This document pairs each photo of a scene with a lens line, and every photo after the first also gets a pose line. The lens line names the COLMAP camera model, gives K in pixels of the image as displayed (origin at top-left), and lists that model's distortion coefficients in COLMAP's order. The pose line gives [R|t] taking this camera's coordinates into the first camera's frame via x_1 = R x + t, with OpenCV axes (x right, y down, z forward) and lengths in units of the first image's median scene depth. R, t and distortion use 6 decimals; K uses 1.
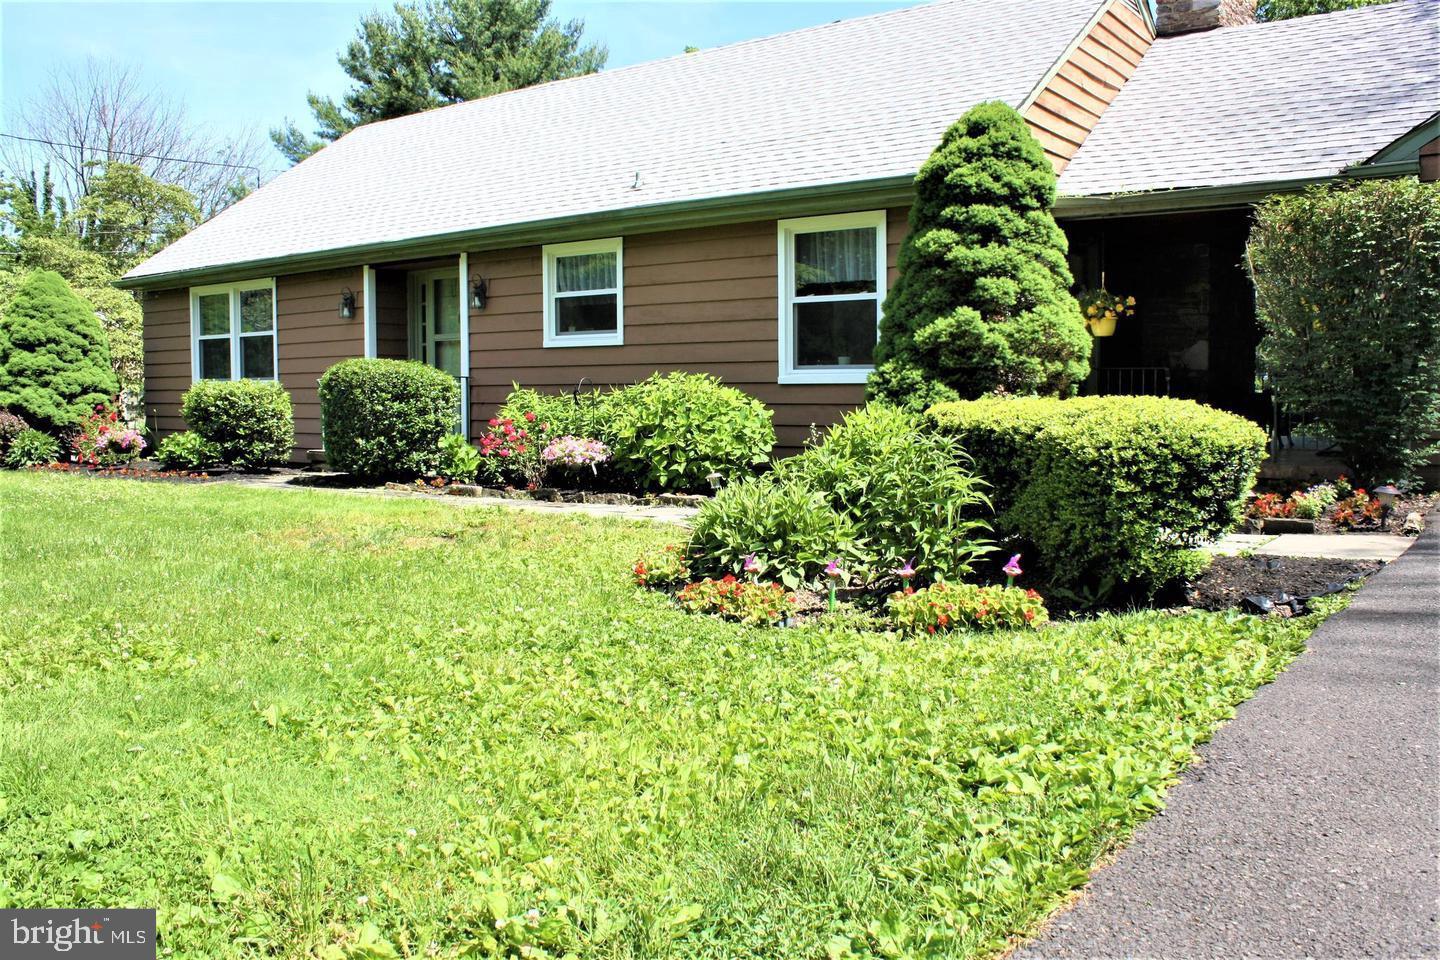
lens RADIAL K [[1204.8, 0, 718.4], [0, 1204.8, 480.3], [0, 0, 1]] dist [-0.110236, 0.009619]
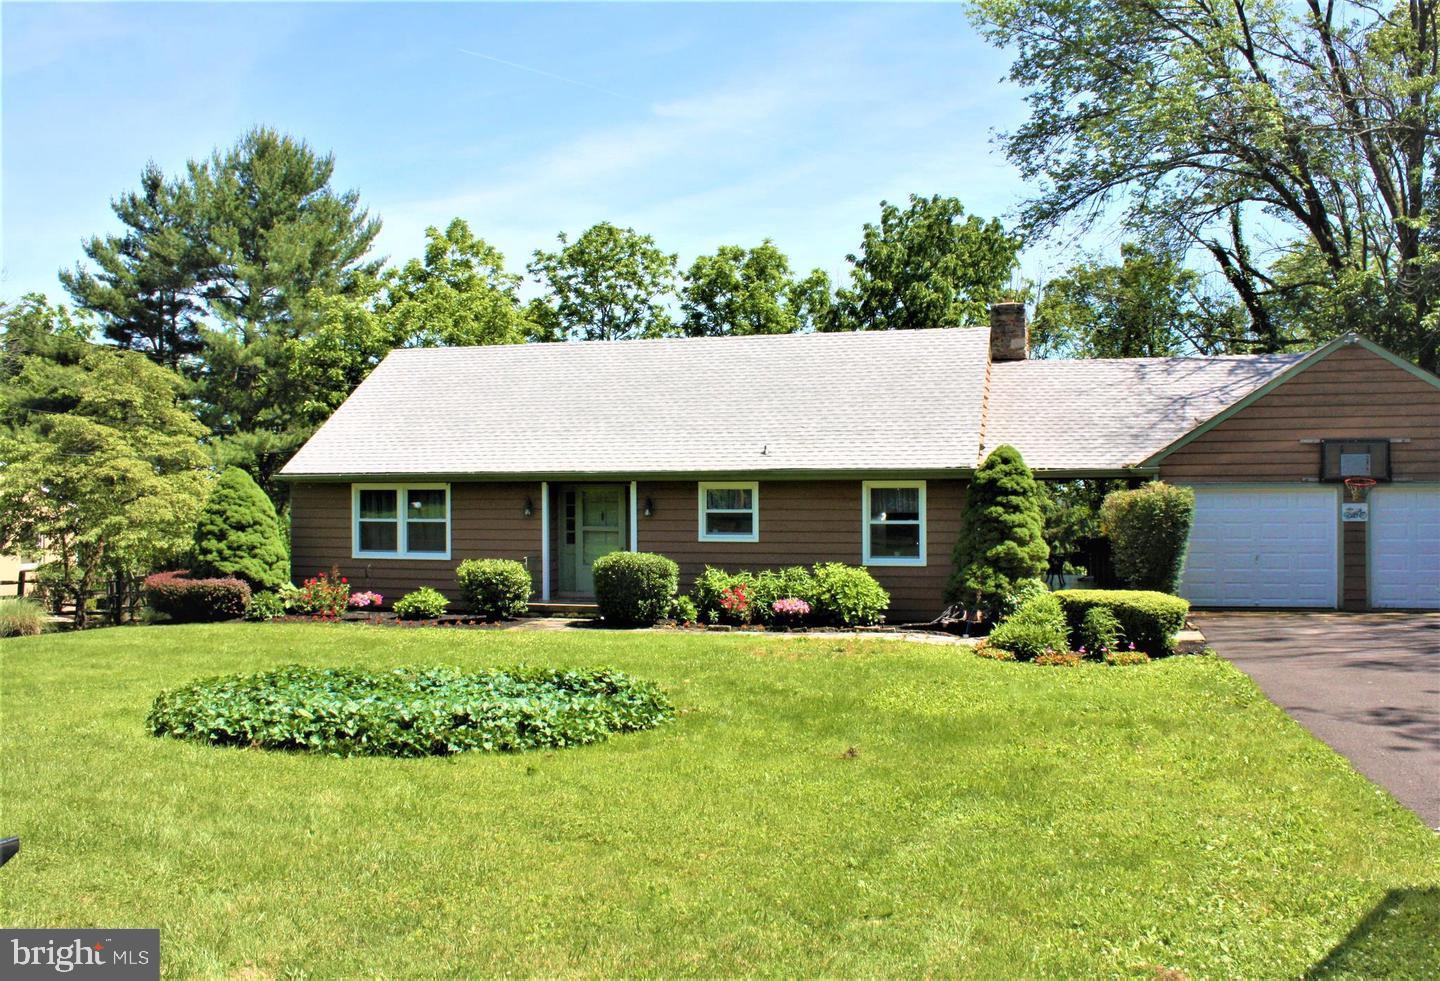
lens RADIAL K [[1268.2, 0, 733.6], [0, 1268.2, 475.2], [0, 0, 1]] dist [-0.117095, 0.006580]
pose [[0.933146, 0.006148, 0.359446, -0.768361], [0.026198, 0.996032, -0.085048, -0.051364], [-0.358543, 0.088778, 0.929282, -0.713913]]
